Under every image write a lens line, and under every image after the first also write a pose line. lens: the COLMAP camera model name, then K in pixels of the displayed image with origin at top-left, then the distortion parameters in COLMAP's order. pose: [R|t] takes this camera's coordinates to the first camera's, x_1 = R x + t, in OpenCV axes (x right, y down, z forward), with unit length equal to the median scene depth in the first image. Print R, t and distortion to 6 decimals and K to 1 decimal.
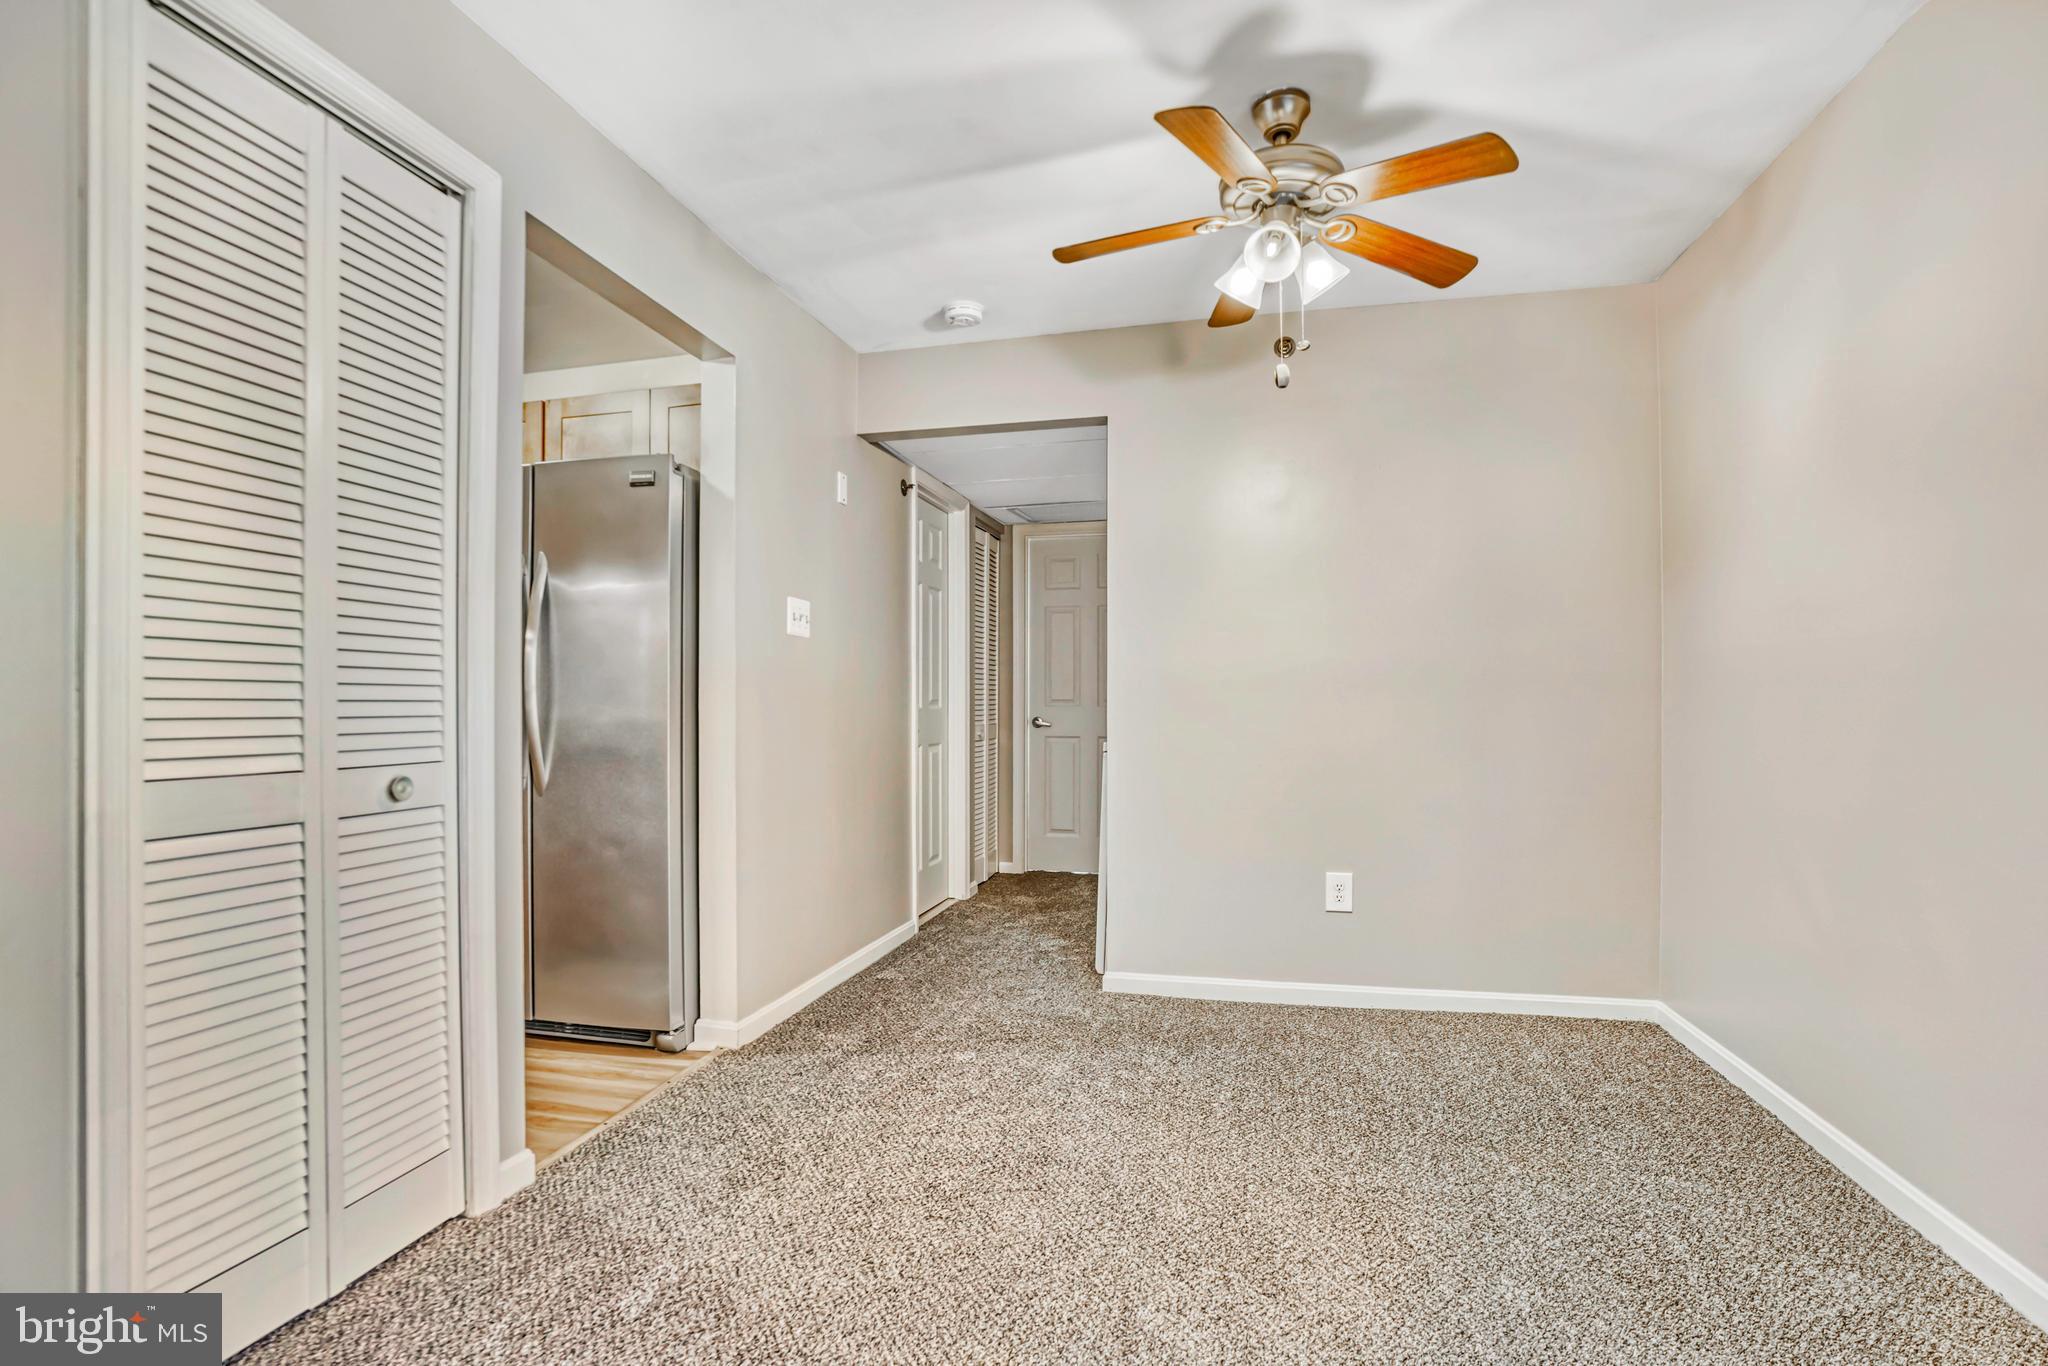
lens RADIAL K [[985.8, 0, 1007.4], [0, 985.8, 674.6], [0, 0, 1]] dist [-0.071817, 0.029448]
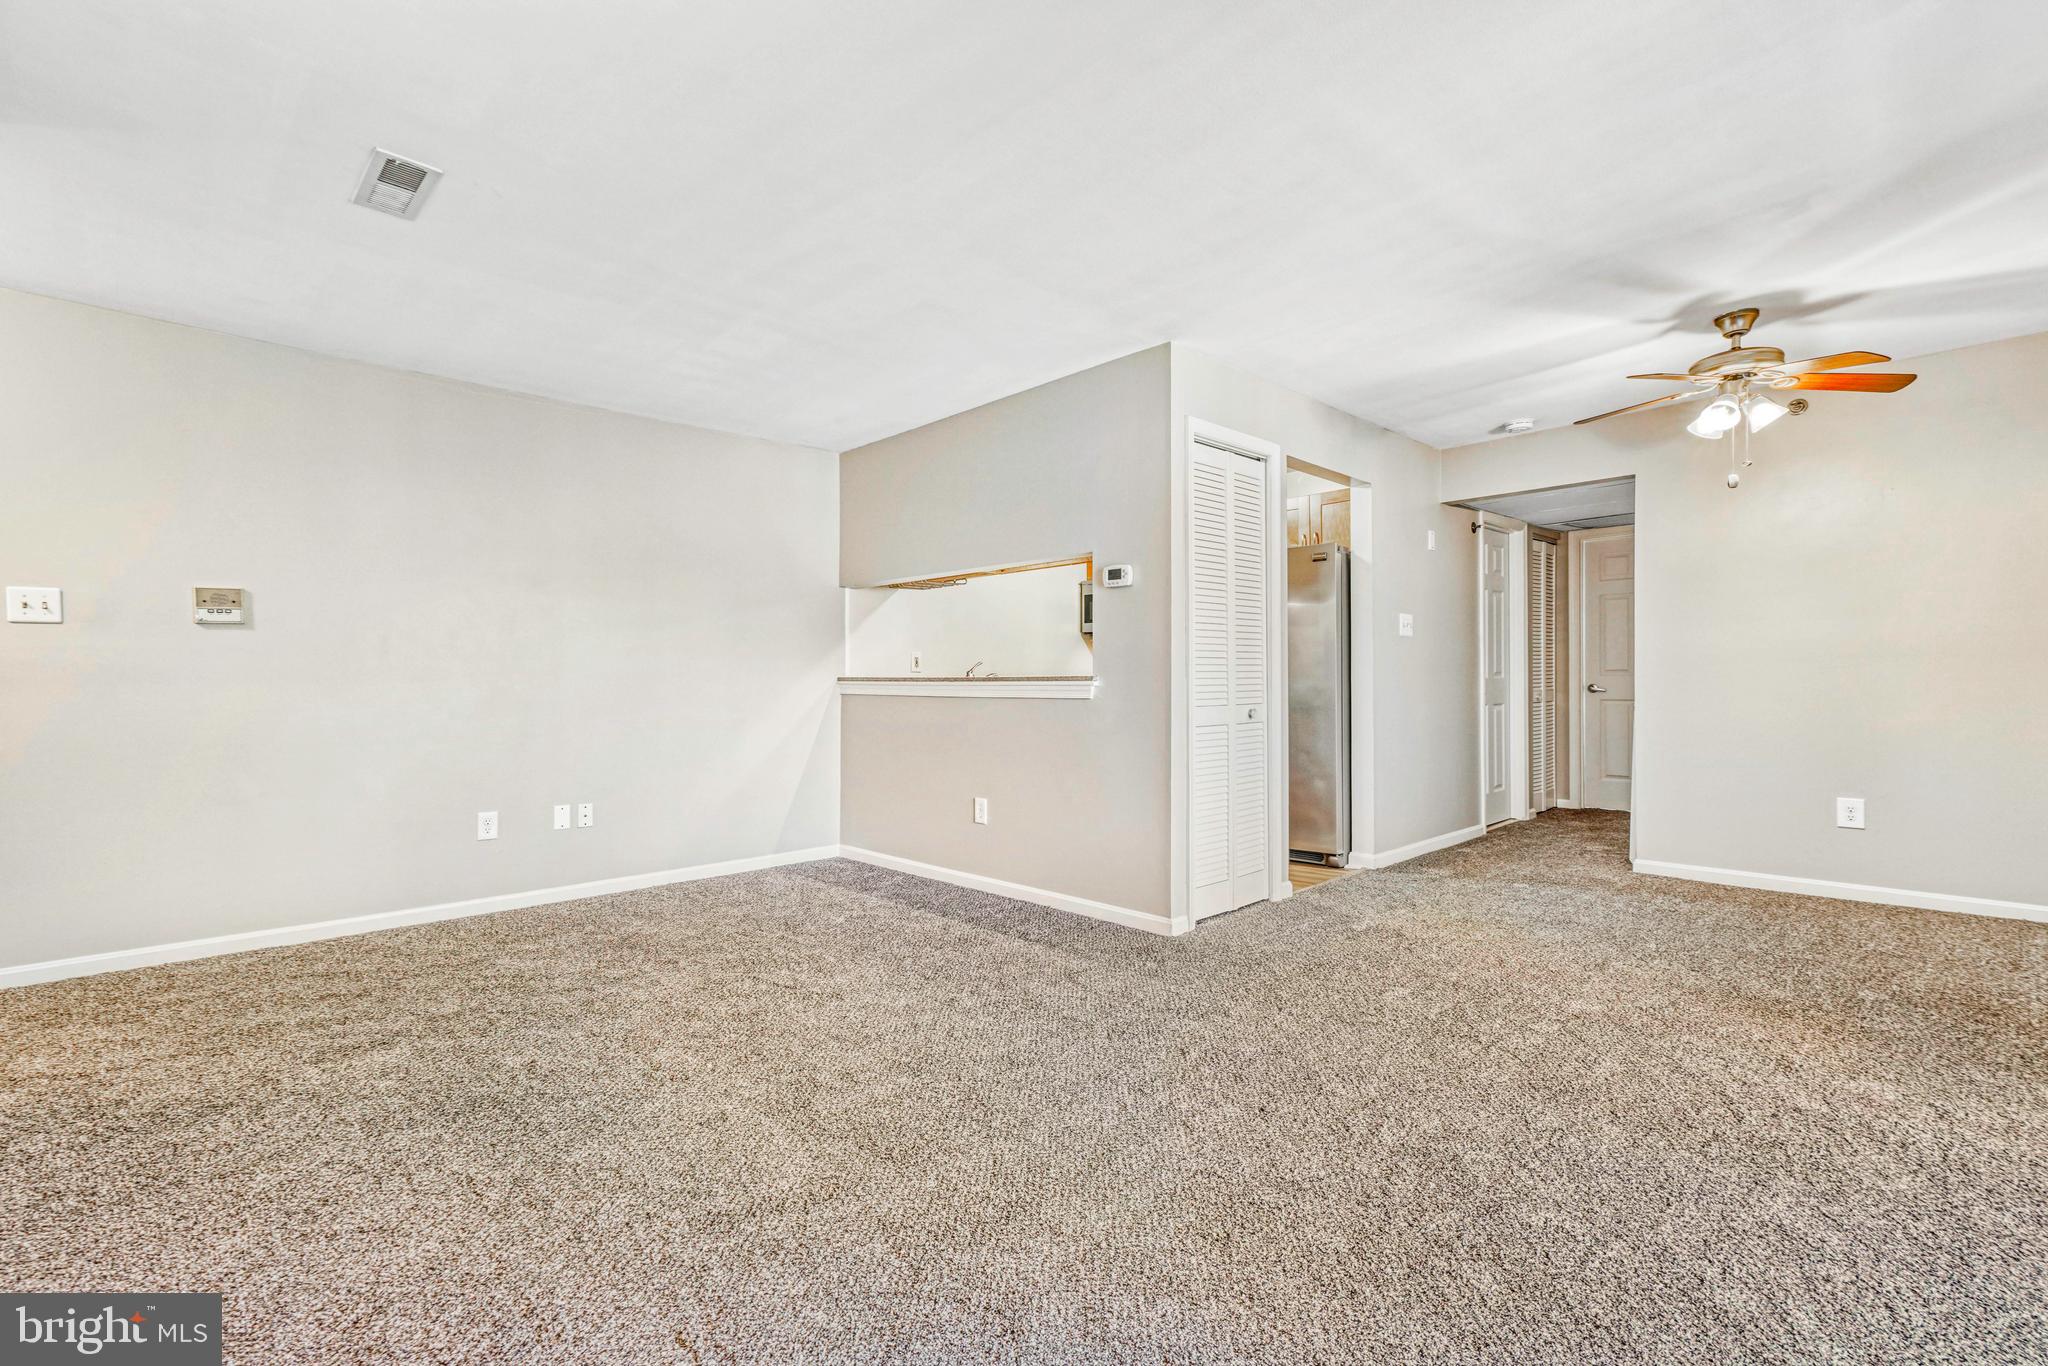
lens RADIAL K [[939.5, 0, 989.1], [0, 939.5, 694.0], [0, 0, 1]] dist [0.015269, 0.000786]
pose [[0.844237, -0.002153, -0.535966, 0.040326], [0.028350, 0.998771, 0.040643, -0.021690], [0.535220, -0.049507, 0.843261, -0.619023]]
